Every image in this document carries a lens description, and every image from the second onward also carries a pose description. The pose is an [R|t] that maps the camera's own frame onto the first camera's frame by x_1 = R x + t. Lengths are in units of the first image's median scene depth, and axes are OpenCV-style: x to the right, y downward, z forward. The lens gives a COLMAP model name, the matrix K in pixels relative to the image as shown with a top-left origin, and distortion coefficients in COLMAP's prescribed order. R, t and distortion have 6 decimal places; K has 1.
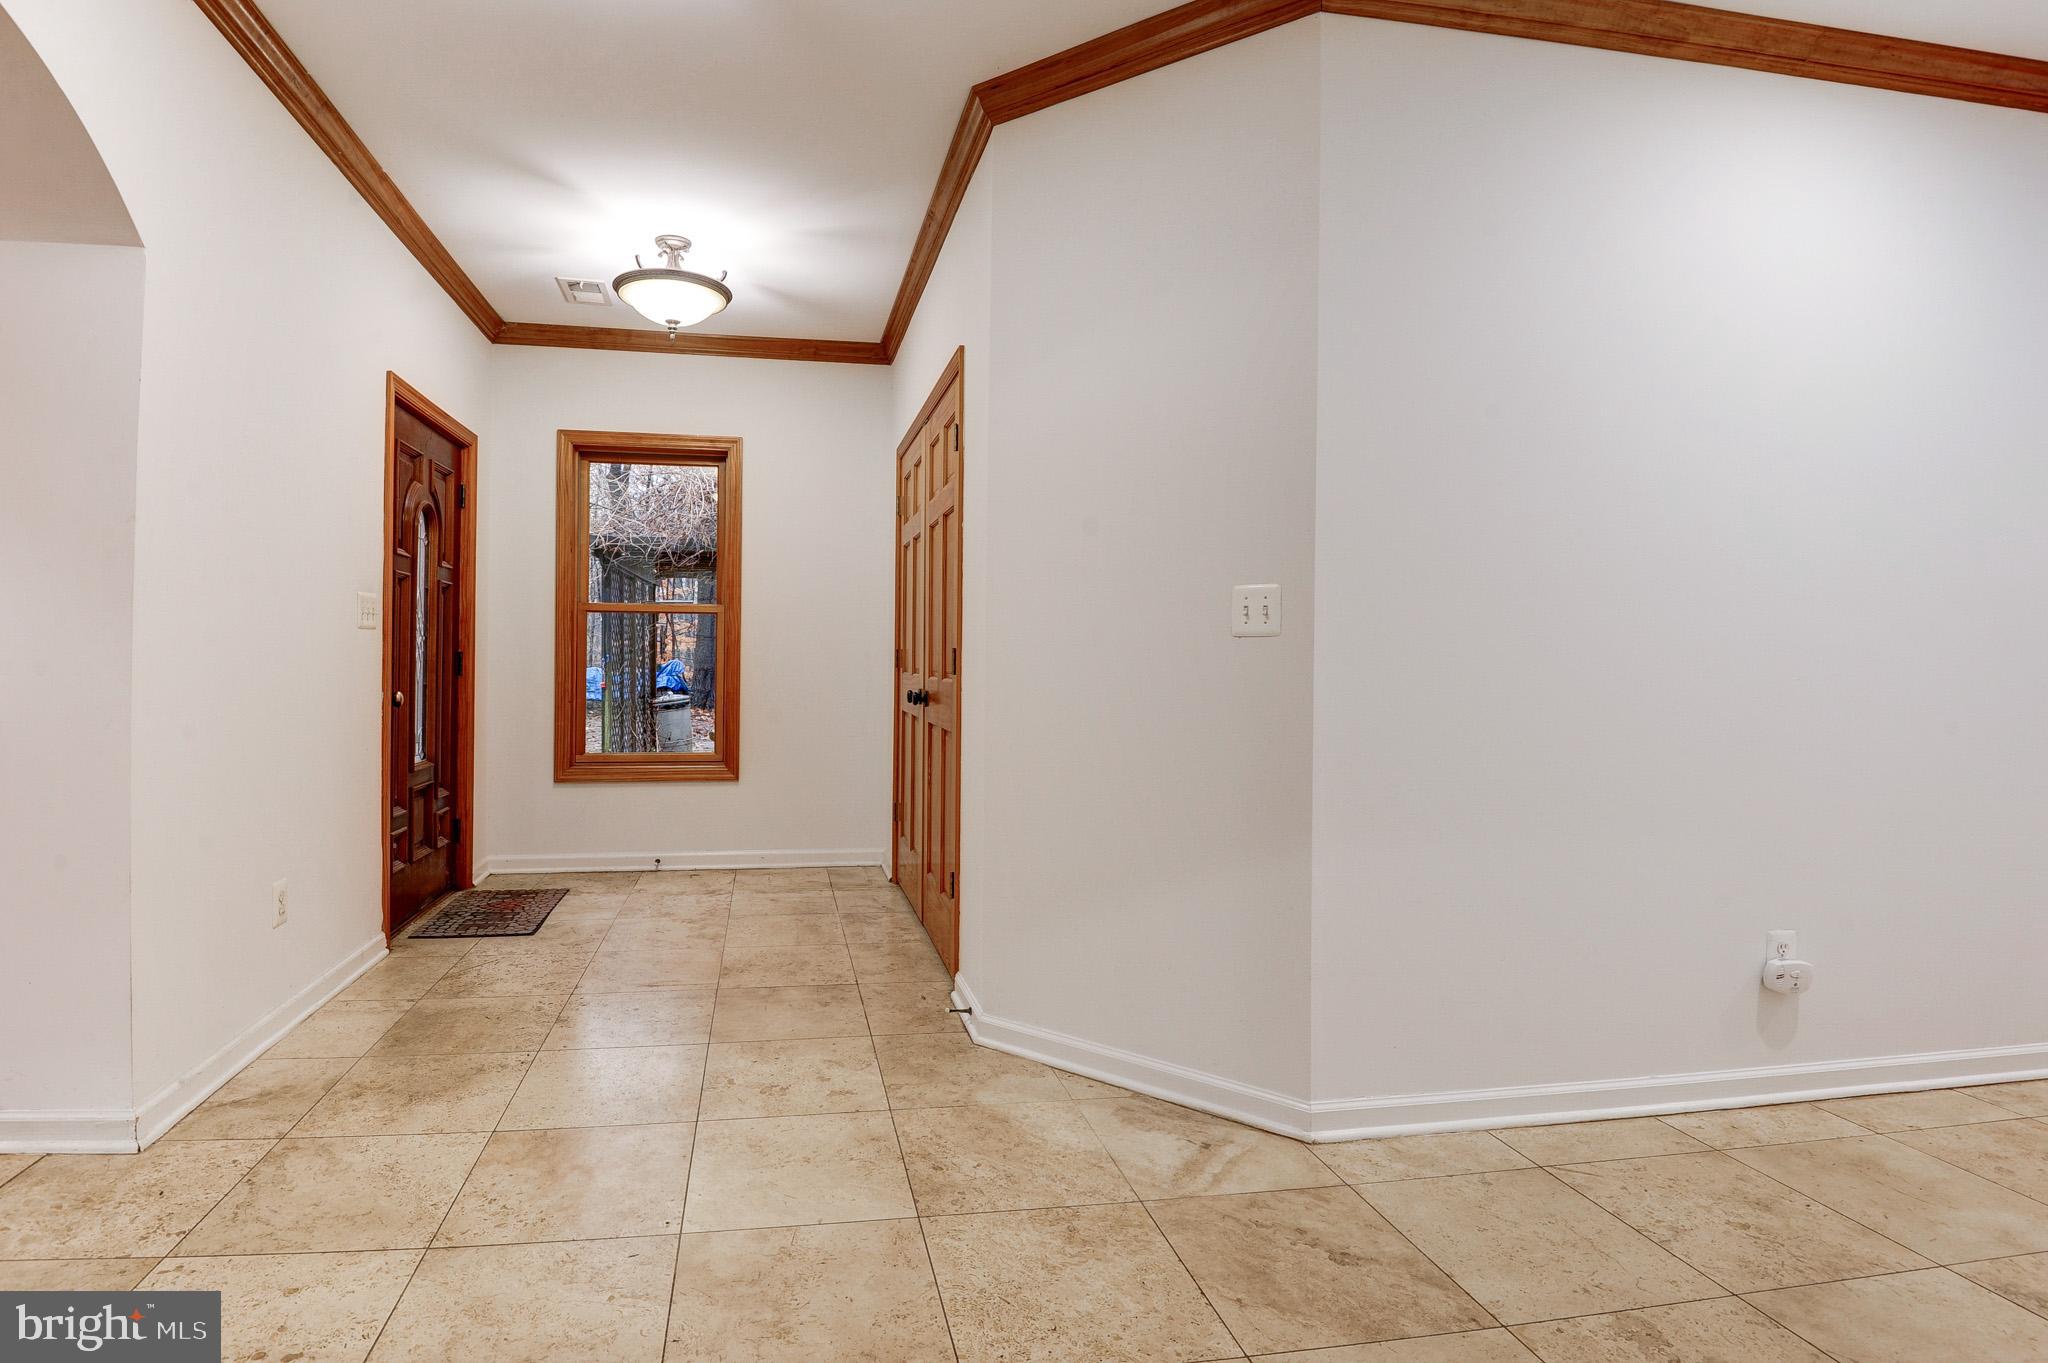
lens RADIAL K [[997.2, 0, 915.3], [0, 997.2, 647.6], [0, 0, 1]] dist [0.002471, -0.009278]
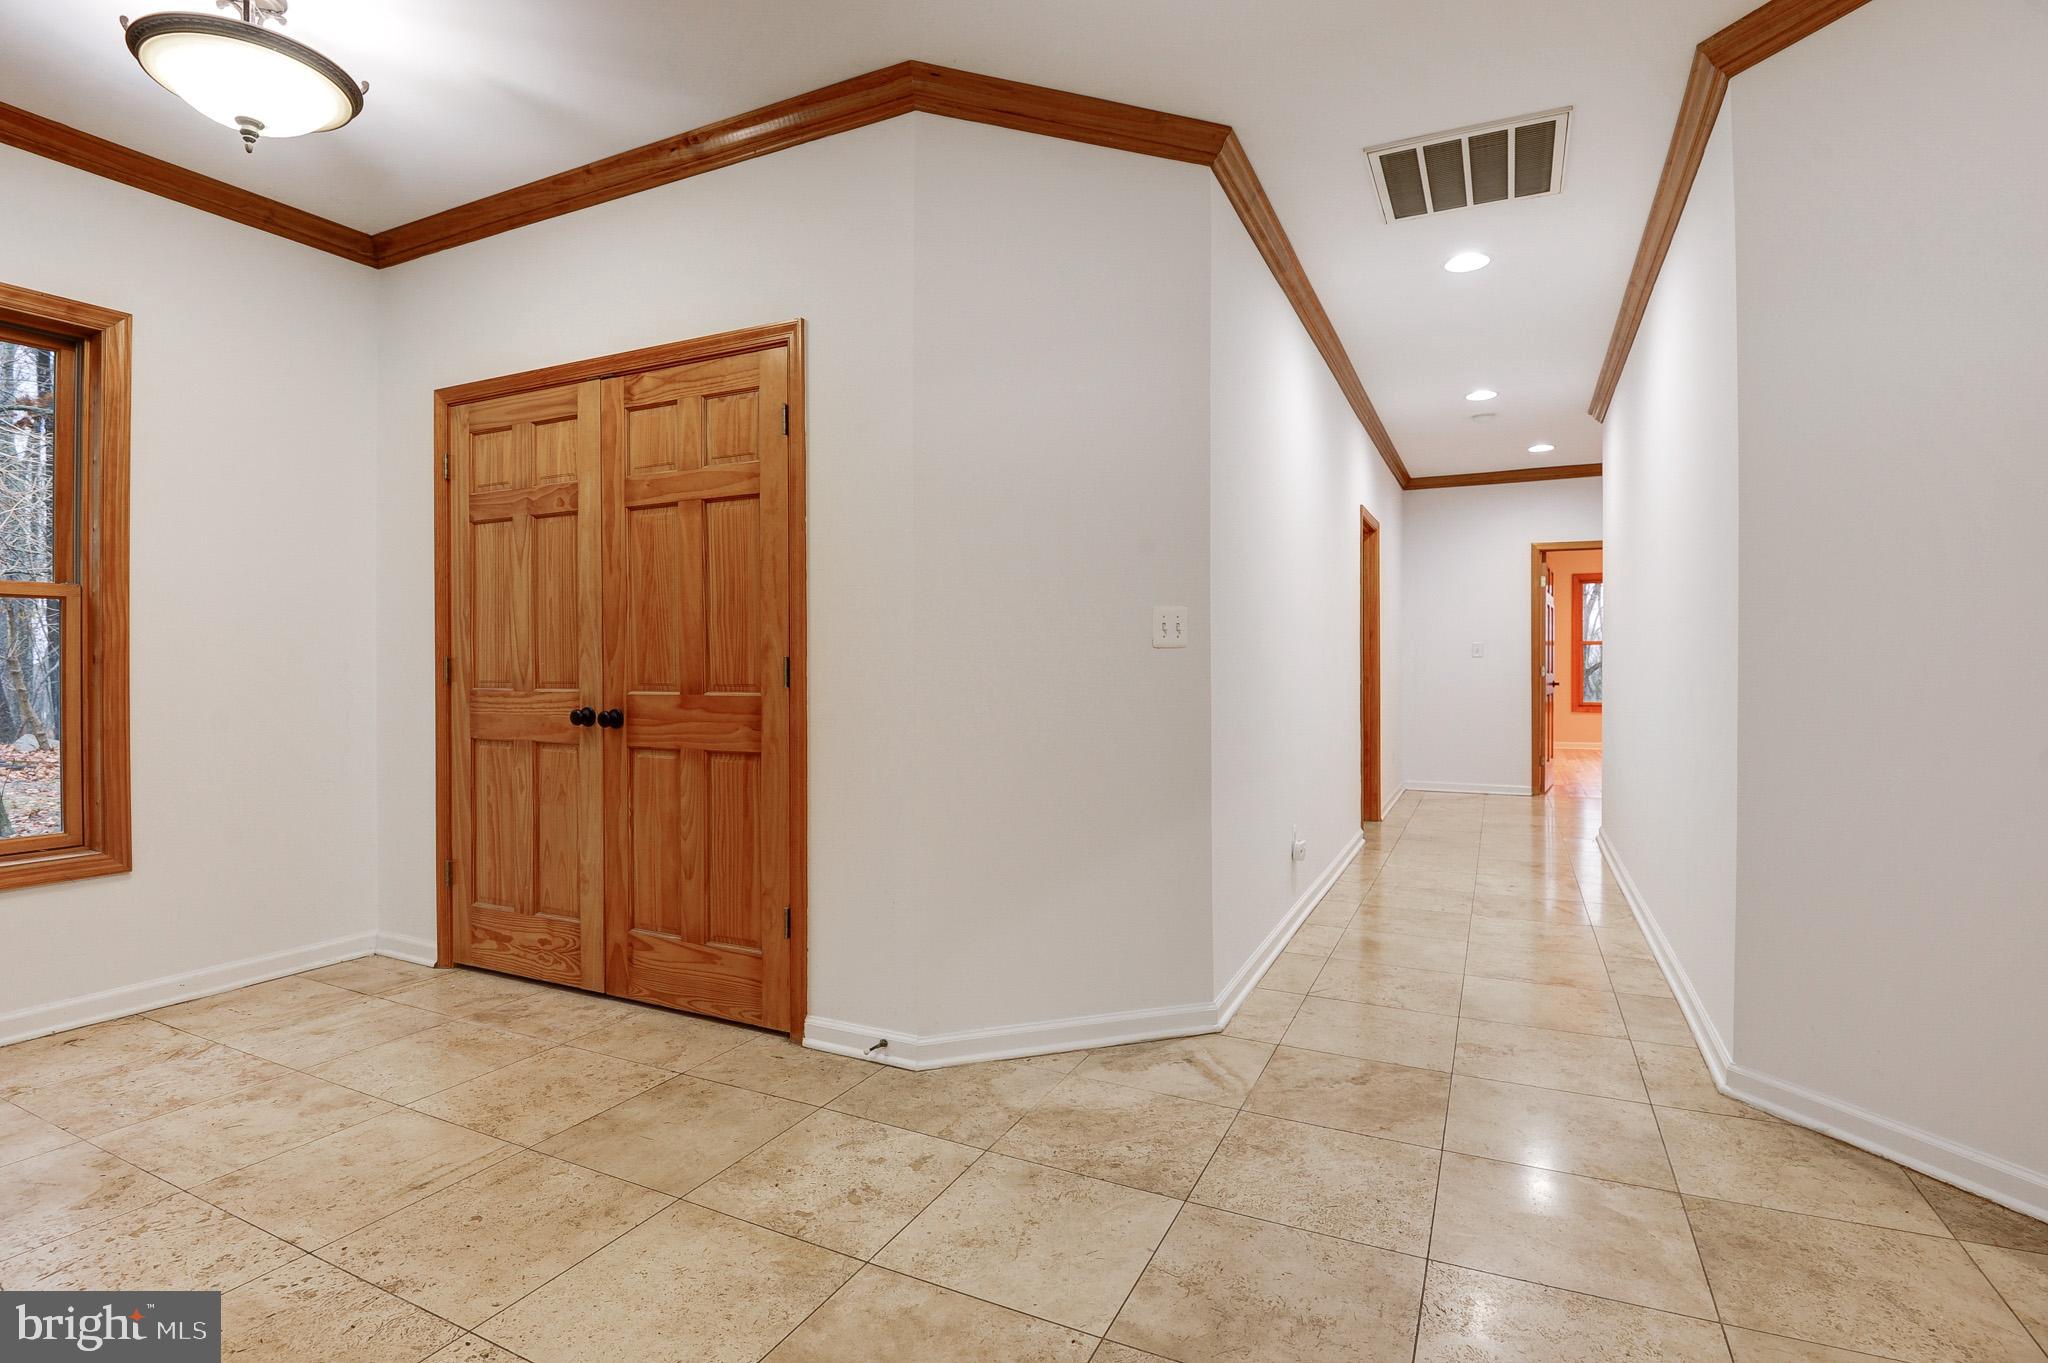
lens RADIAL K [[957.5, 0, 1036.8], [0, 957.5, 660.4], [0, 0, 1]] dist [-0.005486, -0.010726]
pose [[0.568713, -0.004191, 0.822525, -0.653048], [-0.001474, 0.999980, 0.006114, -0.002288], [-0.822535, -0.004689, 0.568696, 0.402691]]
